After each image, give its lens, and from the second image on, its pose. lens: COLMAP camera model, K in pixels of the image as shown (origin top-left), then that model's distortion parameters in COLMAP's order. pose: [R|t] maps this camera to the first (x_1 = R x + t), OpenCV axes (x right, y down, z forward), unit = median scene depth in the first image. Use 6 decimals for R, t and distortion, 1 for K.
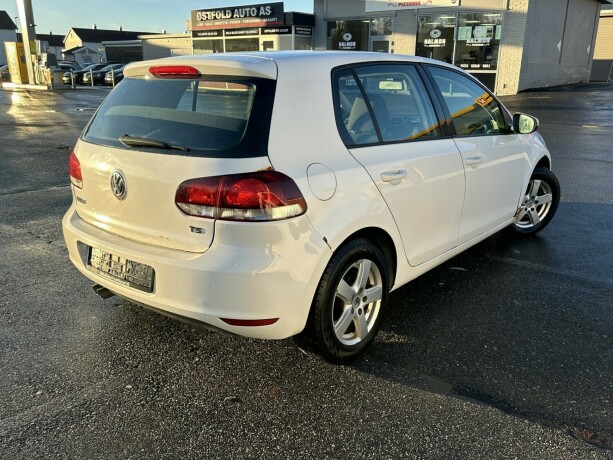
lens RADIAL K [[505.8, 0, 306.5], [0, 505.8, 230.0], [0, 0, 1]] dist [0.013502, 0.004347]
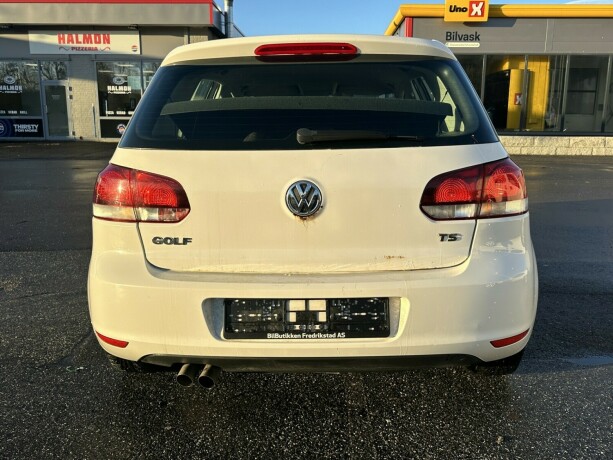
lens RADIAL K [[521.8, 0, 306.5], [0, 521.8, 230.0], [0, 0, 1]] dist [-0.000067, -0.005471]
pose [[0.807826, -0.121461, 0.576771, -0.827989], [0.179313, 0.982800, -0.044180, -0.014729], [-0.561484, 0.139112, 0.815710, 0.441688]]
